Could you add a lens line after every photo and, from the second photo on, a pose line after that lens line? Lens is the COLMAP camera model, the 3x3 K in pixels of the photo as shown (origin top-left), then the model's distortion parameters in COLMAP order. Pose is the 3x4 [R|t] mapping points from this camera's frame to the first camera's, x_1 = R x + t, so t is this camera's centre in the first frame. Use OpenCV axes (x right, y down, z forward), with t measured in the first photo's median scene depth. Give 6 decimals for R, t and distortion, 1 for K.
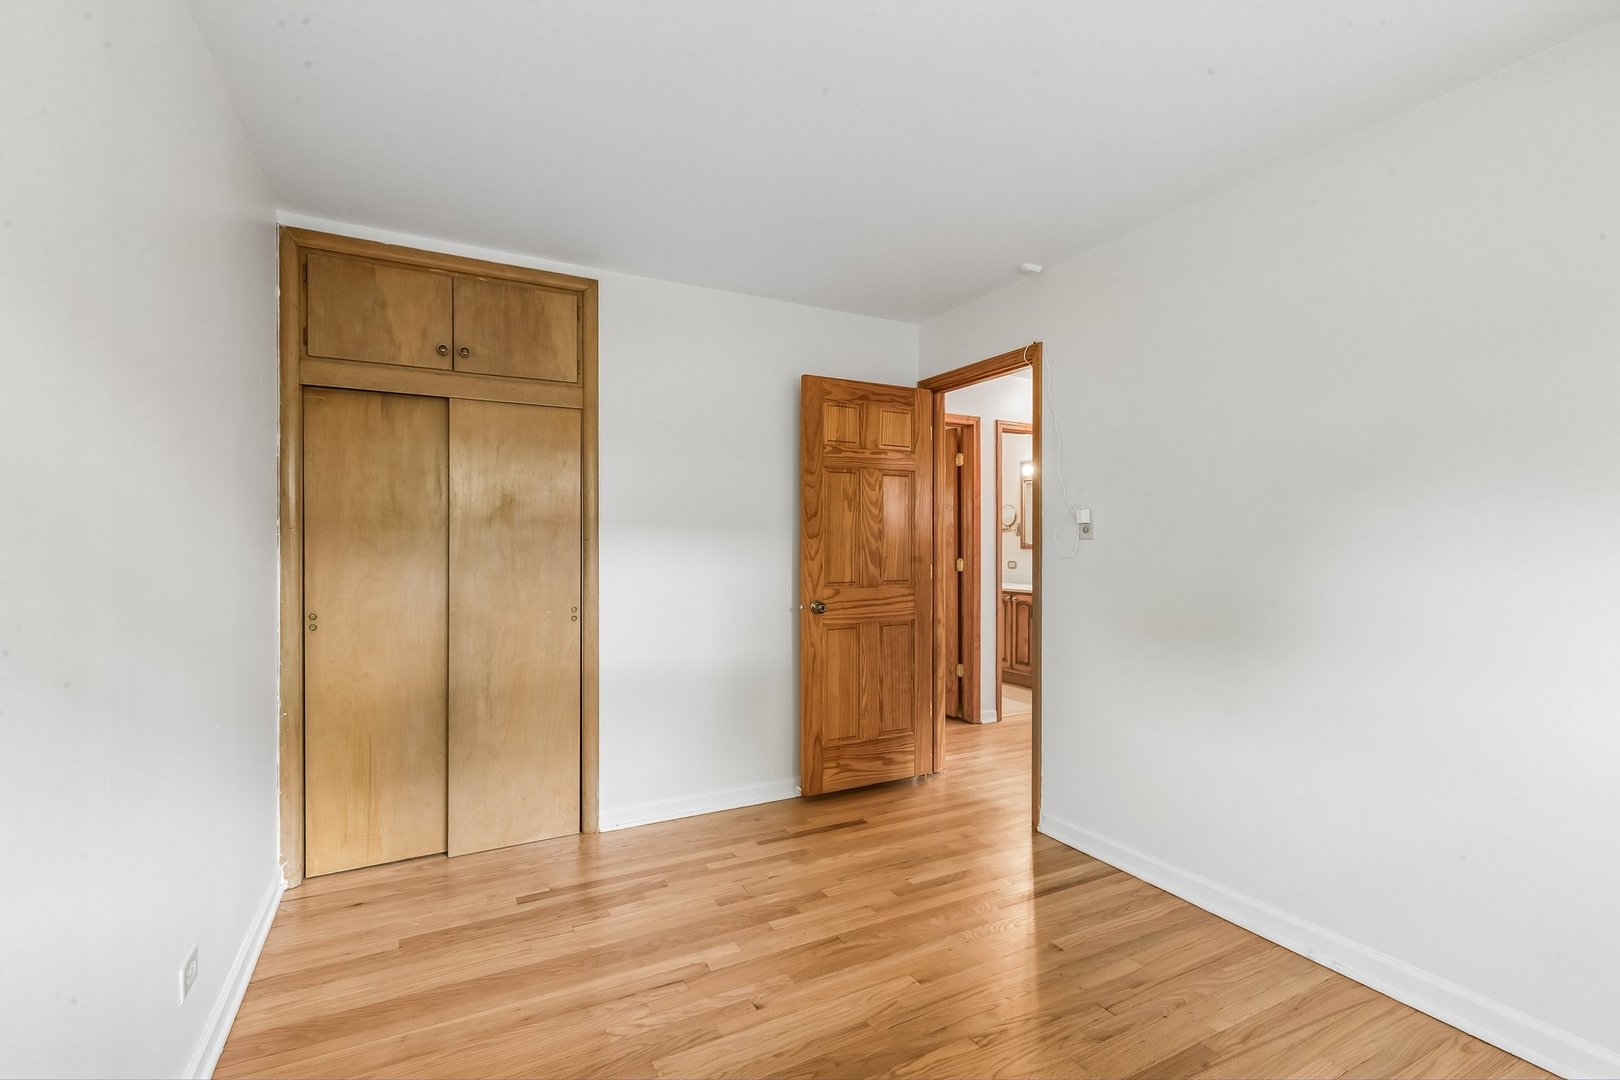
lens RADIAL K [[727.2, 0, 815.1], [0, 727.2, 535.8], [0, 0, 1]] dist [0.003484, -0.000269]
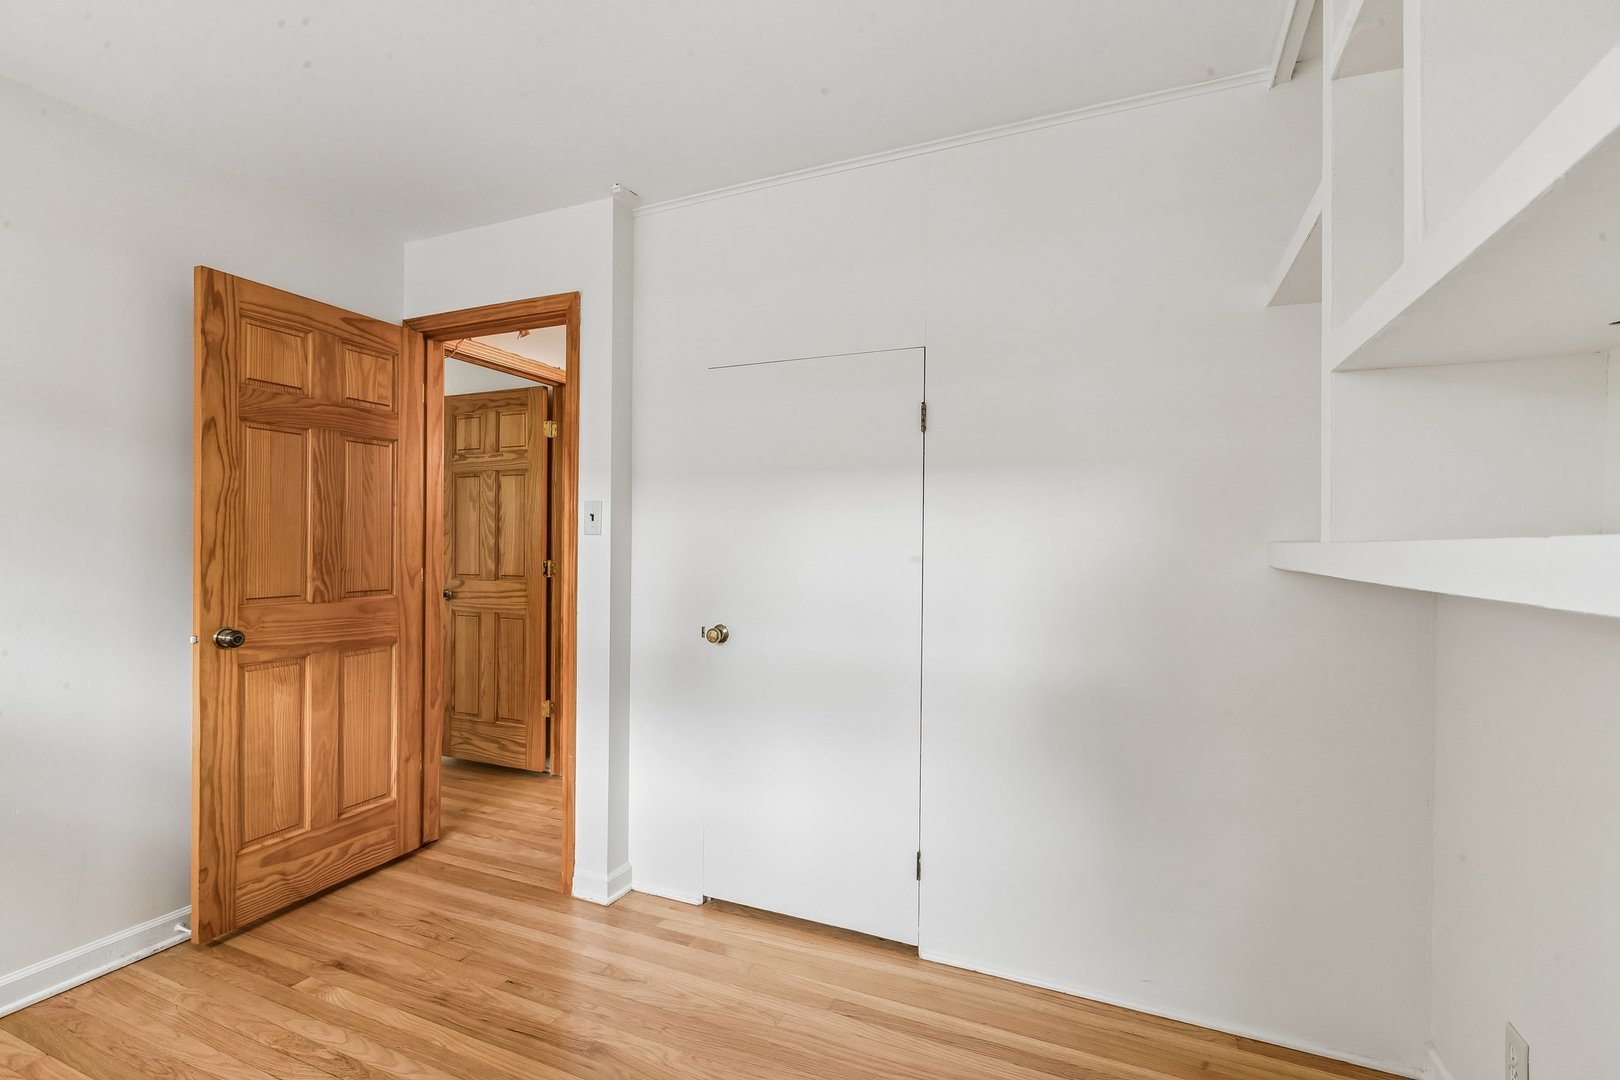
lens RADIAL K [[727.2, 0, 804.3], [0, 727.2, 546.7], [0, 0, 1]] dist [0.003484, -0.000269]
pose [[0.632503, -0.005418, -0.774539, 1.205837], [-0.002336, 0.999958, -0.008903, 0.028890], [0.774555, 0.007441, 0.632463, 0.676100]]
